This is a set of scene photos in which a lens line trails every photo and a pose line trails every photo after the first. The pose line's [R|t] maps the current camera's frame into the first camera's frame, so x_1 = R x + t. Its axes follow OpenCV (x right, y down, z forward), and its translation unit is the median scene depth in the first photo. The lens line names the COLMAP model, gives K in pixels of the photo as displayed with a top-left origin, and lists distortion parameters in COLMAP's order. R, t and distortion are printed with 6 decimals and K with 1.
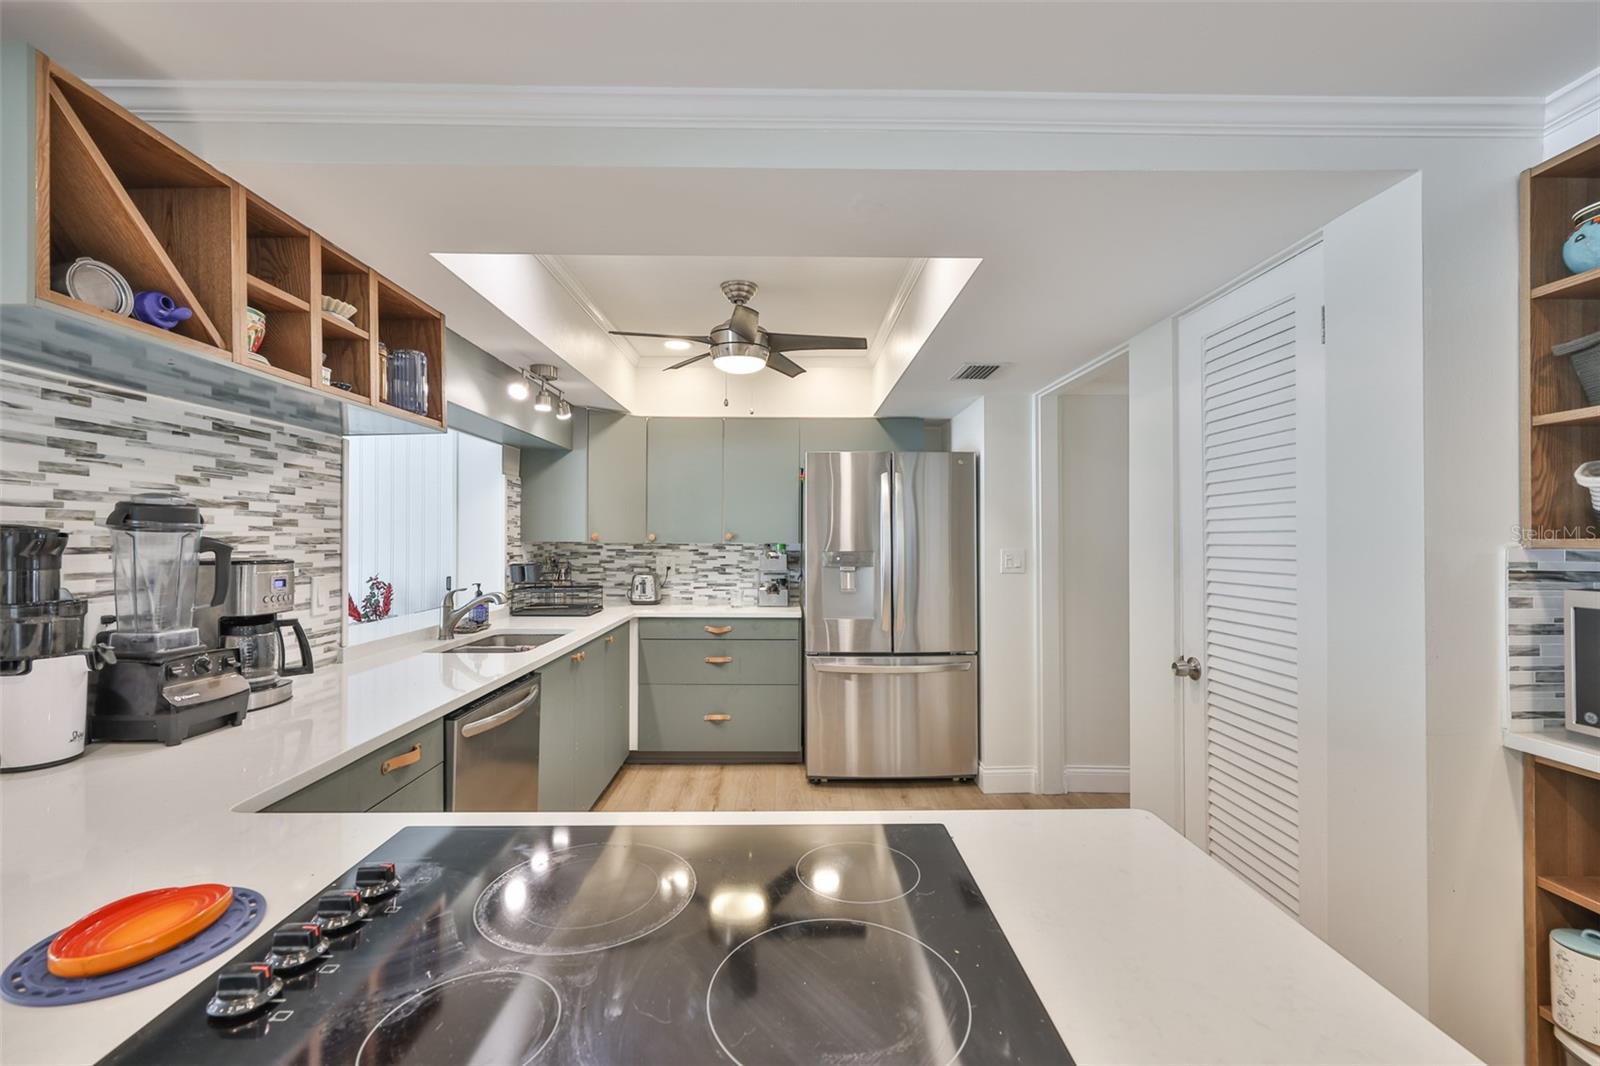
lens RADIAL K [[681.2, 0, 786.0], [0, 681.2, 529.3], [0, 0, 1]] dist [-0.001918, -0.000010]
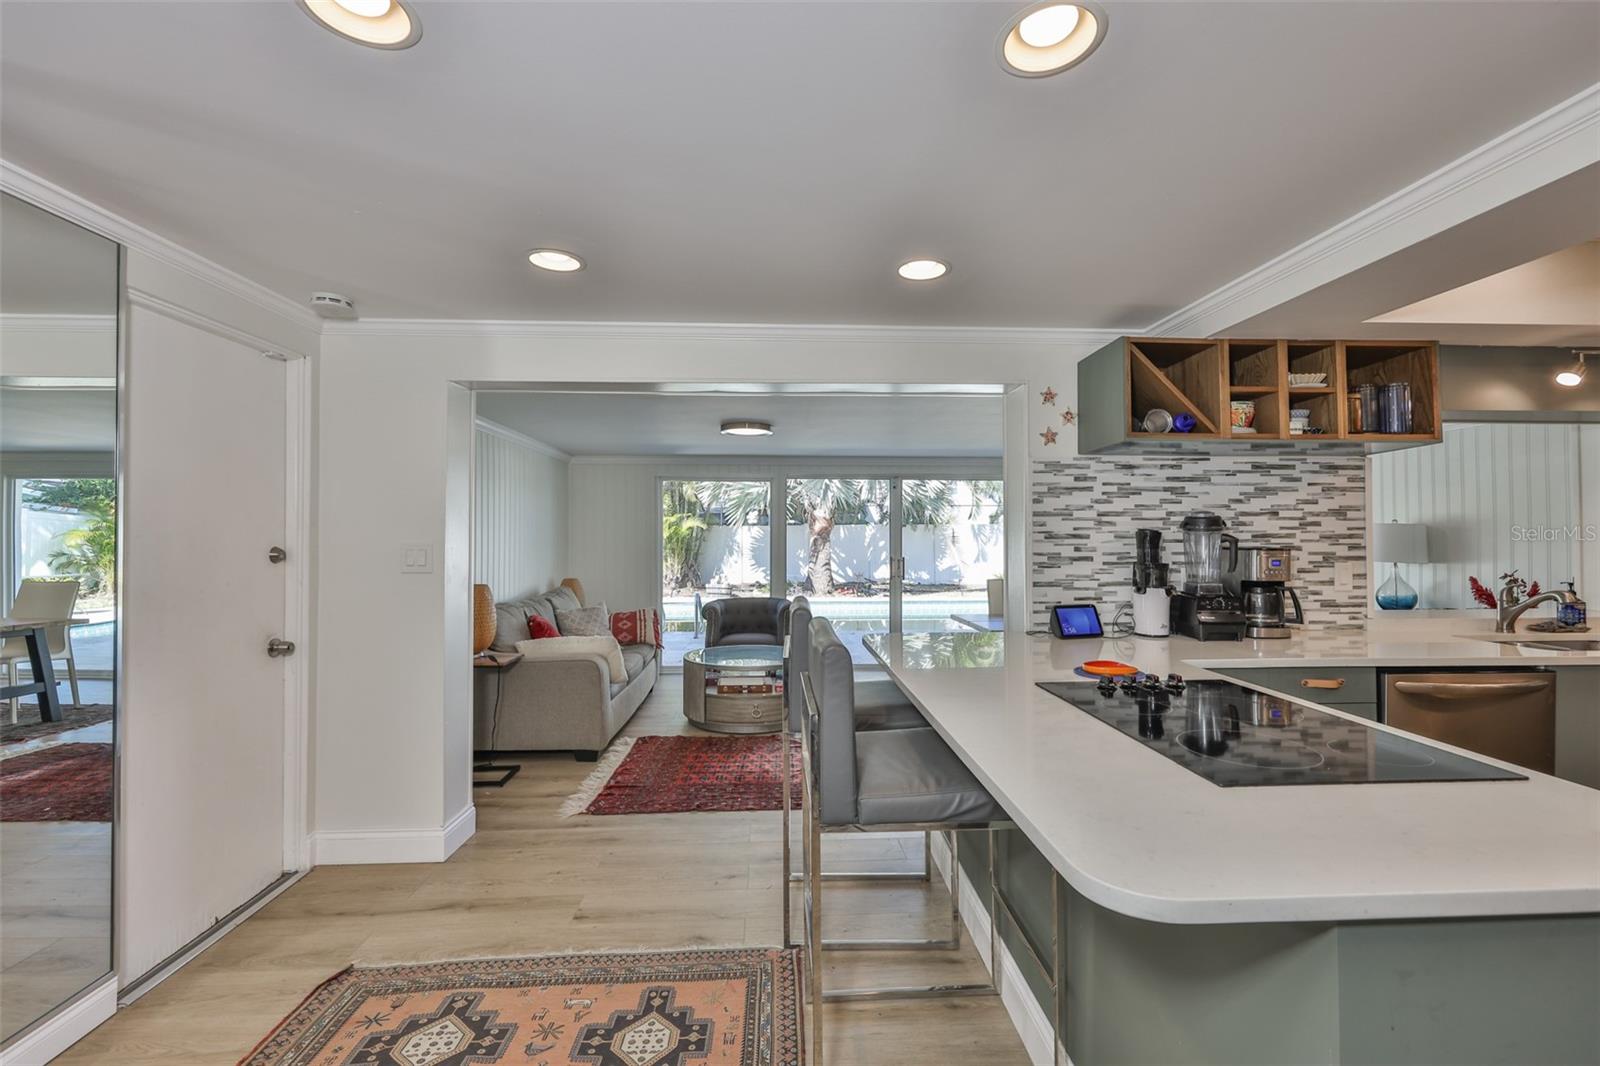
lens RADIAL K [[682.8, 0, 816.2], [0, 682.8, 526.8], [0, 0, 1]] dist [-0.010707, 0.007073]
pose [[0.061650, -0.013748, -0.998003, 0.616789], [0.014941, 0.999806, -0.012850, -0.000572], [0.997986, -0.014119, 0.061844, -0.136256]]
